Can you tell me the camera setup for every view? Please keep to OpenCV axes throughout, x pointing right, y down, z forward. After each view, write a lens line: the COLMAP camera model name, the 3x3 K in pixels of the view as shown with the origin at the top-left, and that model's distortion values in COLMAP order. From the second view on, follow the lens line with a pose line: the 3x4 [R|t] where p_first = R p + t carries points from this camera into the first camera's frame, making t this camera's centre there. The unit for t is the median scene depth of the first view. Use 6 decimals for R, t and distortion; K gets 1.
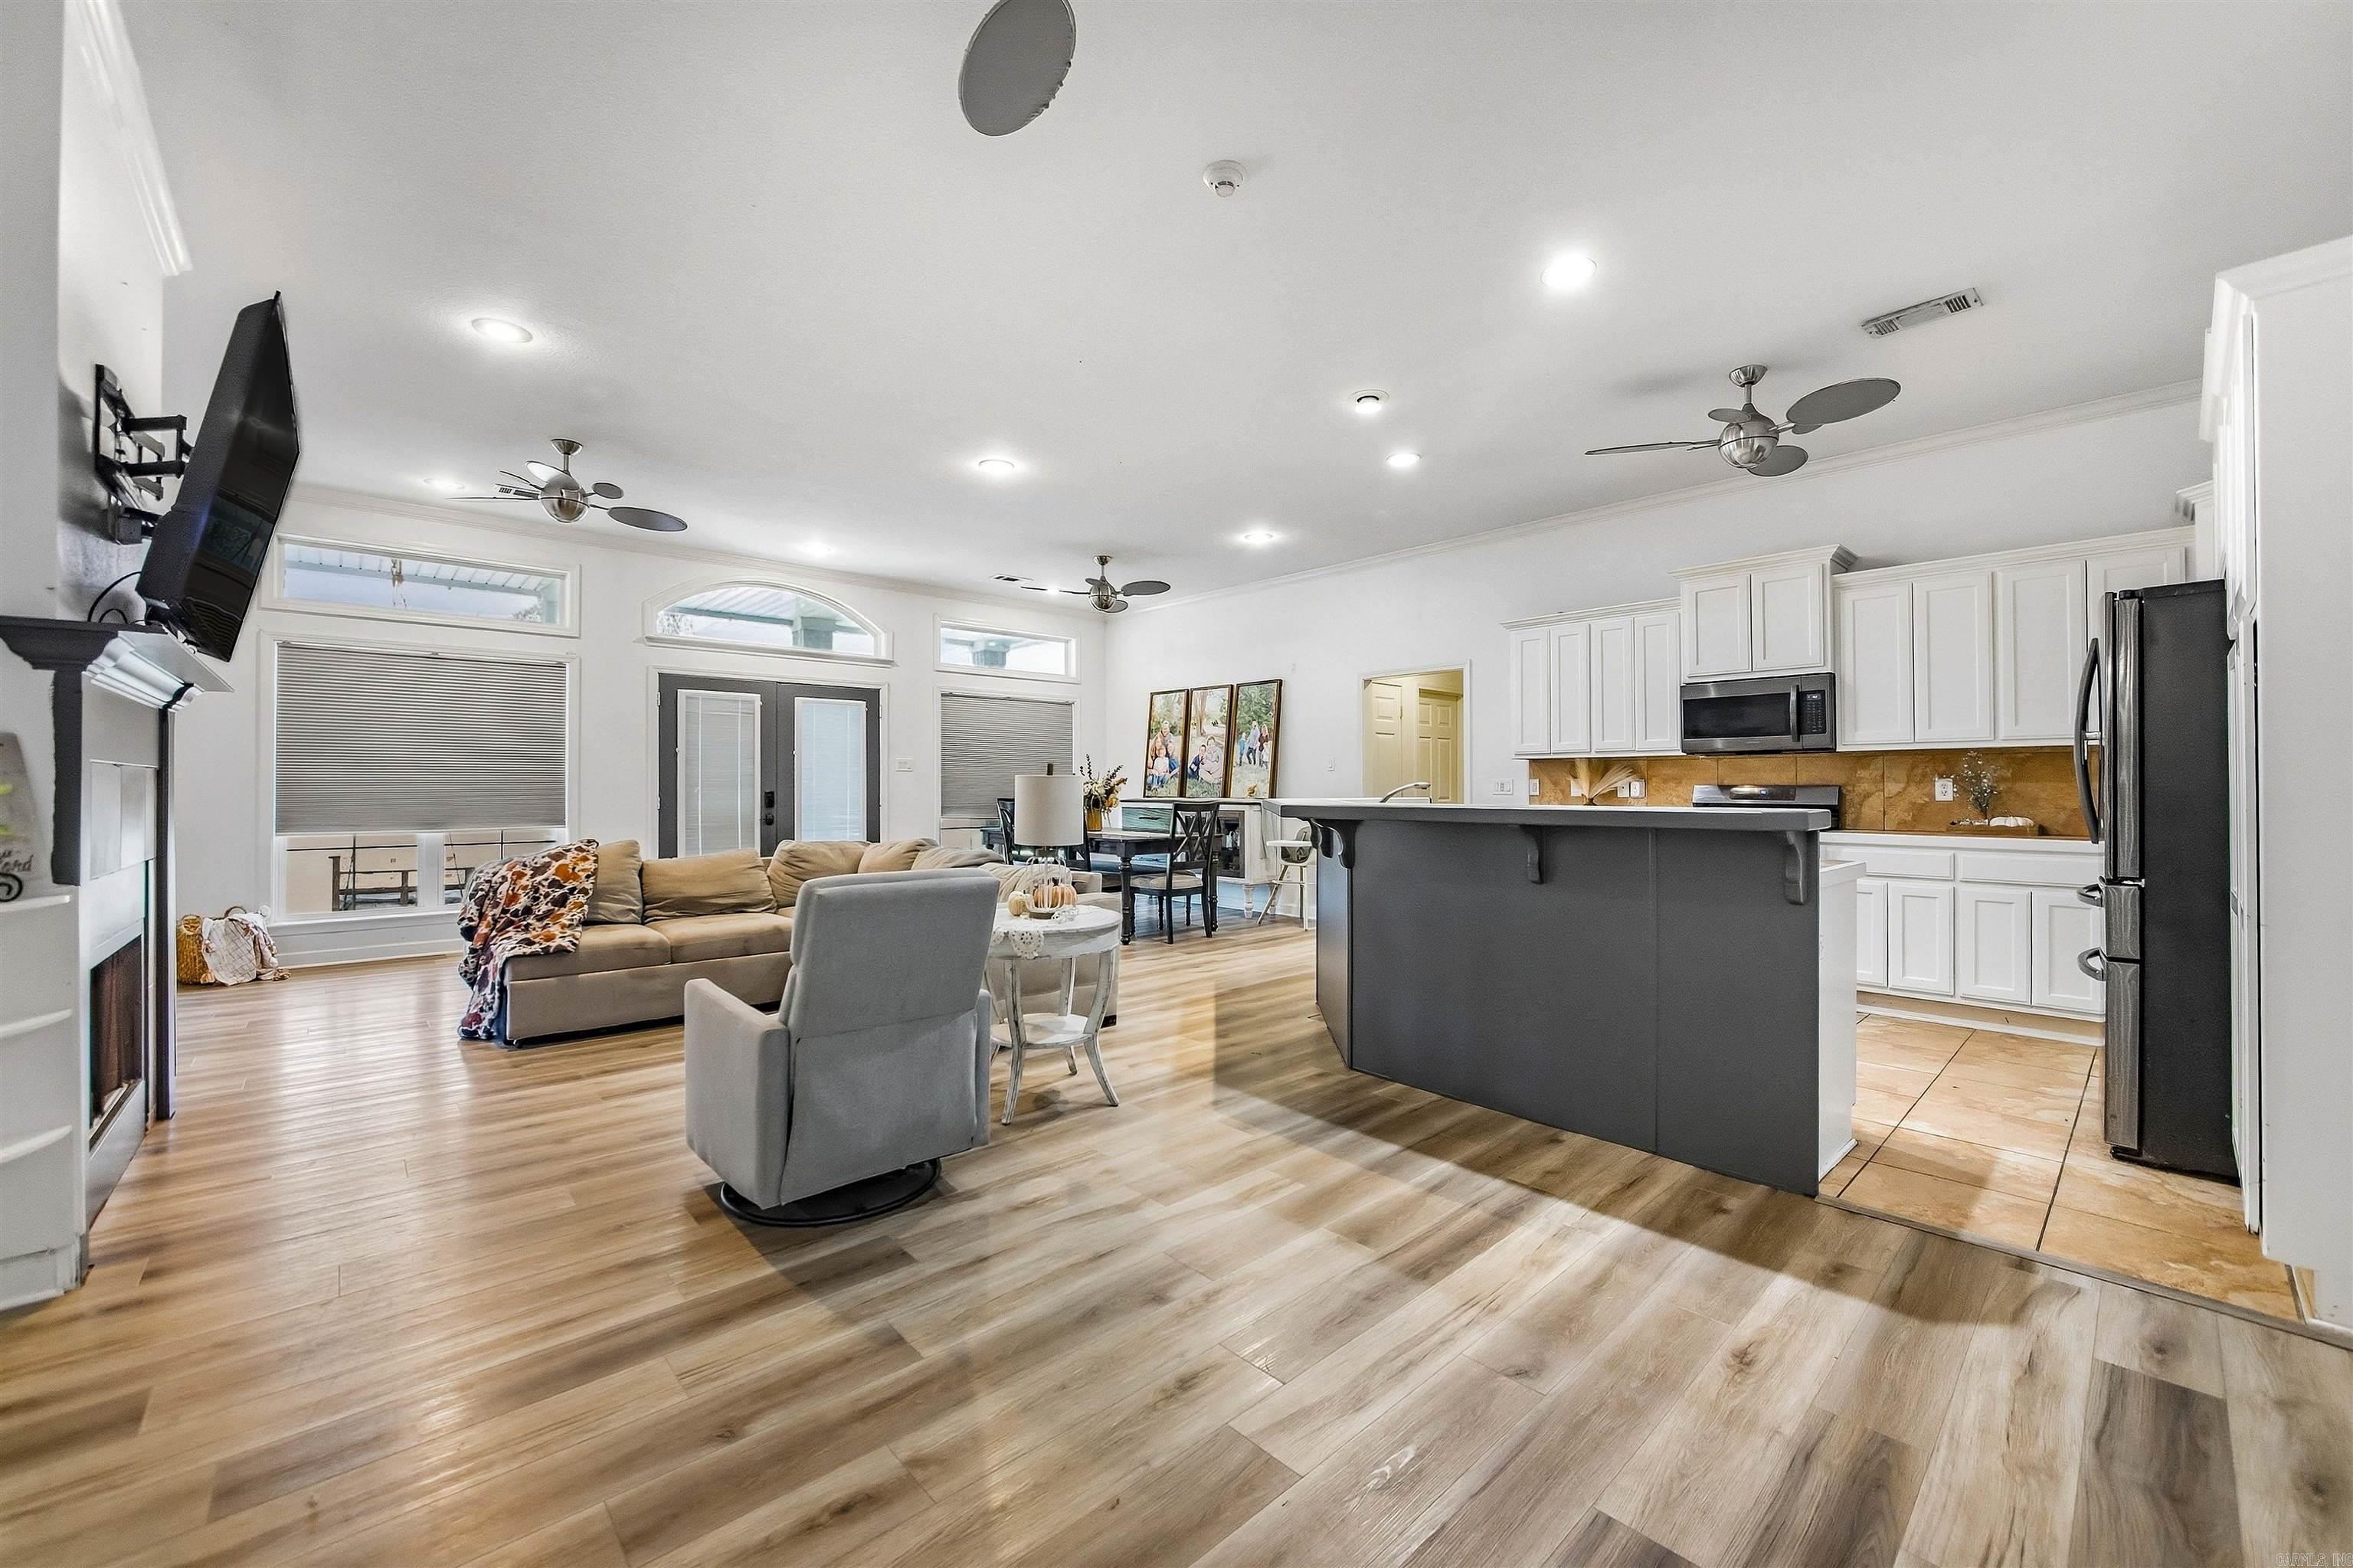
lens RADIAL K [[926.3, 0, 1172.9], [0, 926.3, 776.8], [0, 0, 1]] dist [-0.014638, 0.000294]
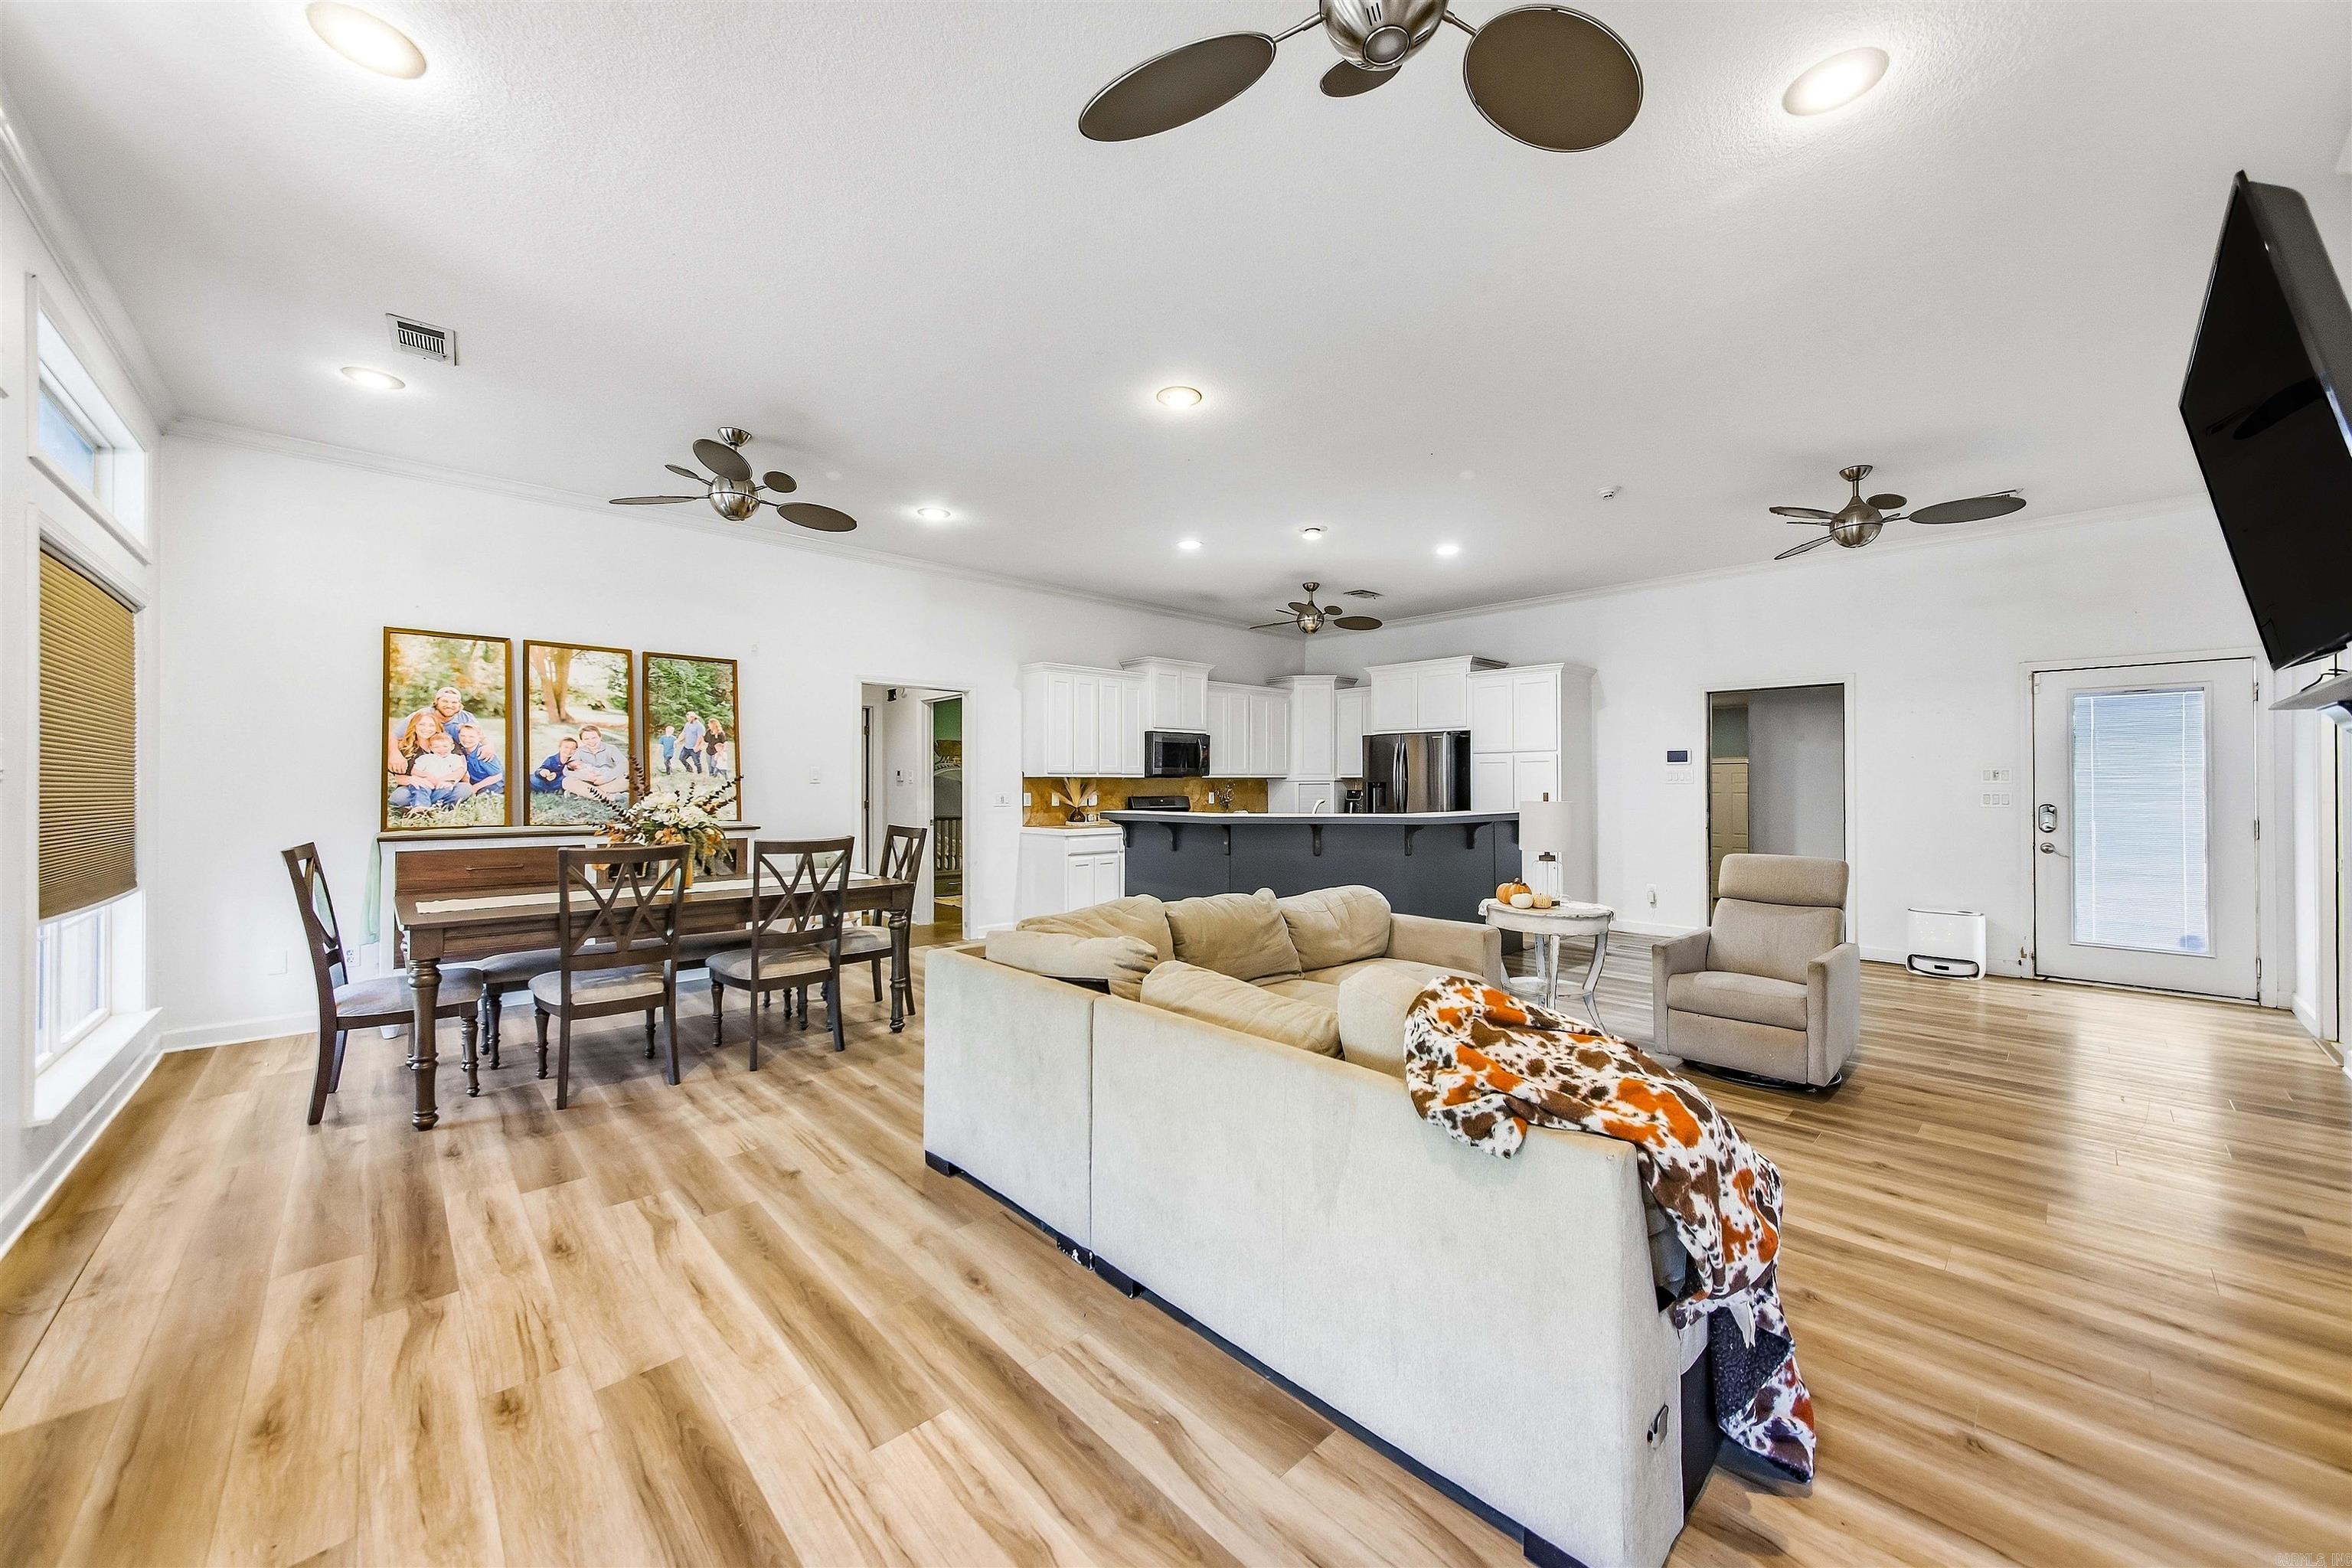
lens RADIAL K [[853.3, 0, 1170.1], [0, 853.3, 788.8], [0, 0, 1]] dist [0.000466, 0.000135]
pose [[-0.009550, -0.006092, 0.999936, -0.931620], [-0.010491, 0.999927, 0.005991, -0.014747], [-0.999899, -0.010433, -0.009613, 1.044698]]
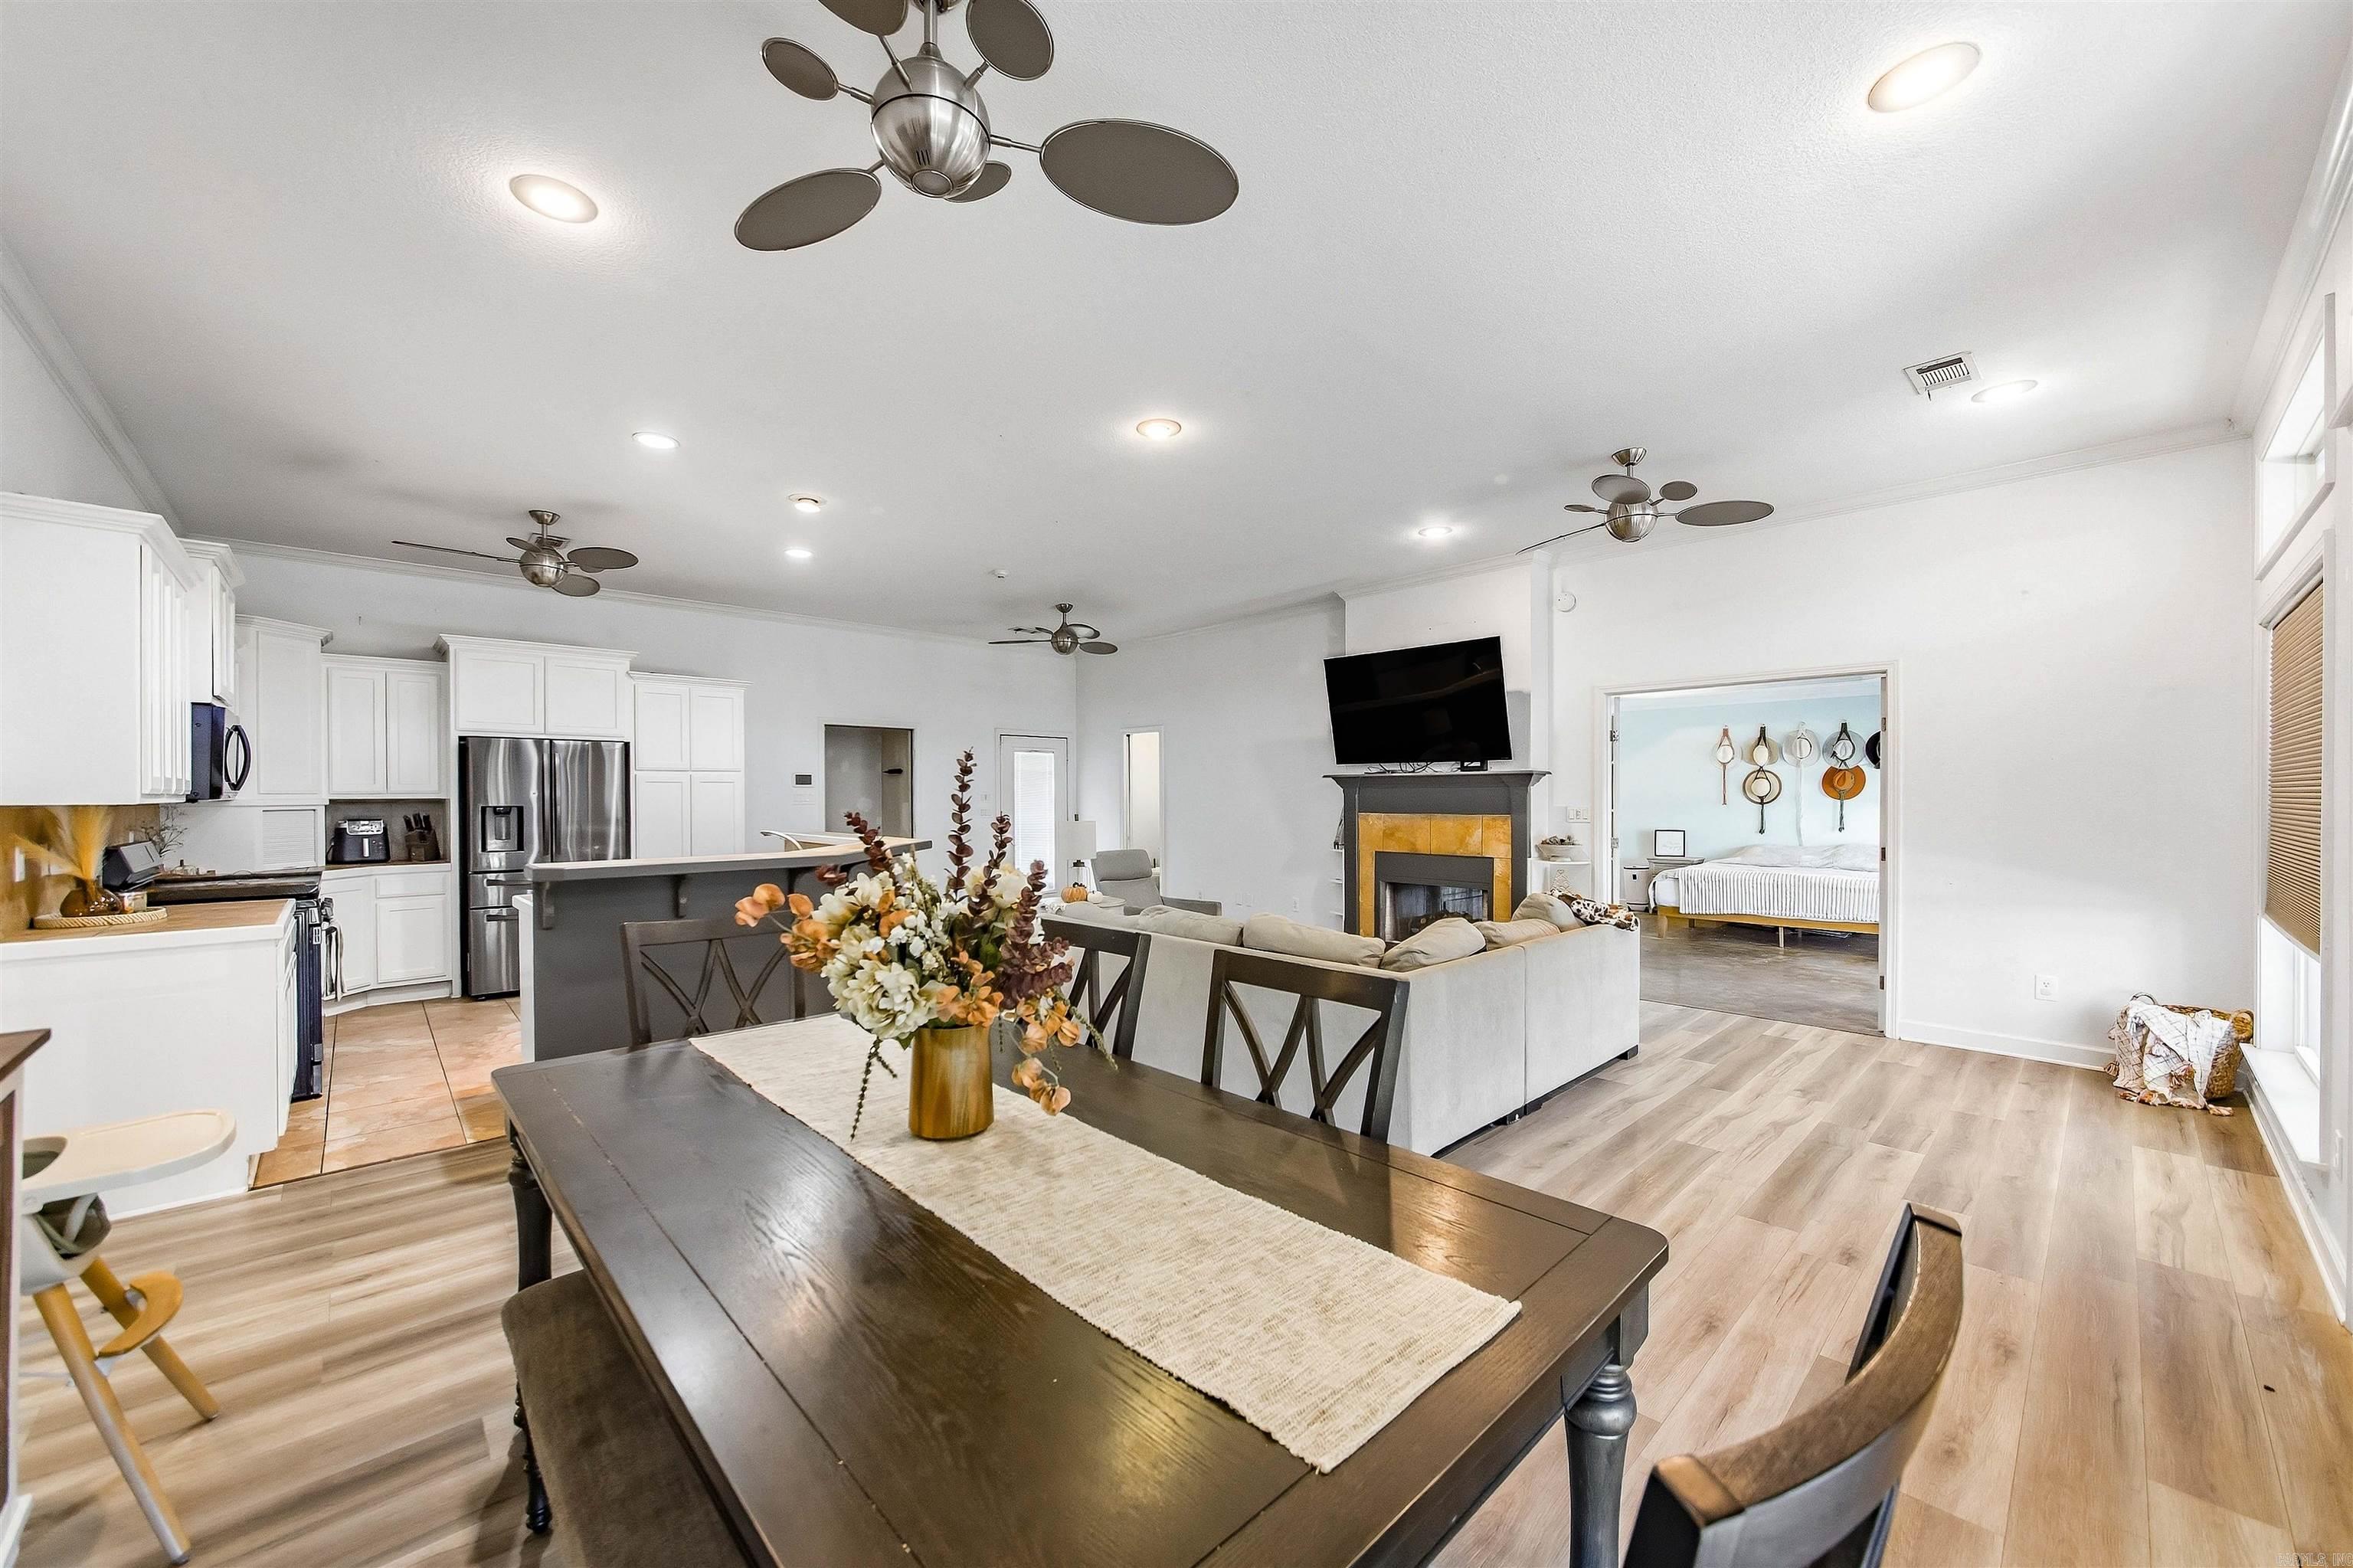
lens RADIAL K [[890.3, 0, 1173.2], [0, 890.3, 805.0], [0, 0, 1]] dist [-0.001614, 0.000072]
pose [[-0.999935, 0.002478, -0.011140, -0.199250], [0.002467, 0.999996, 0.000983, -0.021961], [0.011142, 0.000955, -0.999937, 1.805501]]
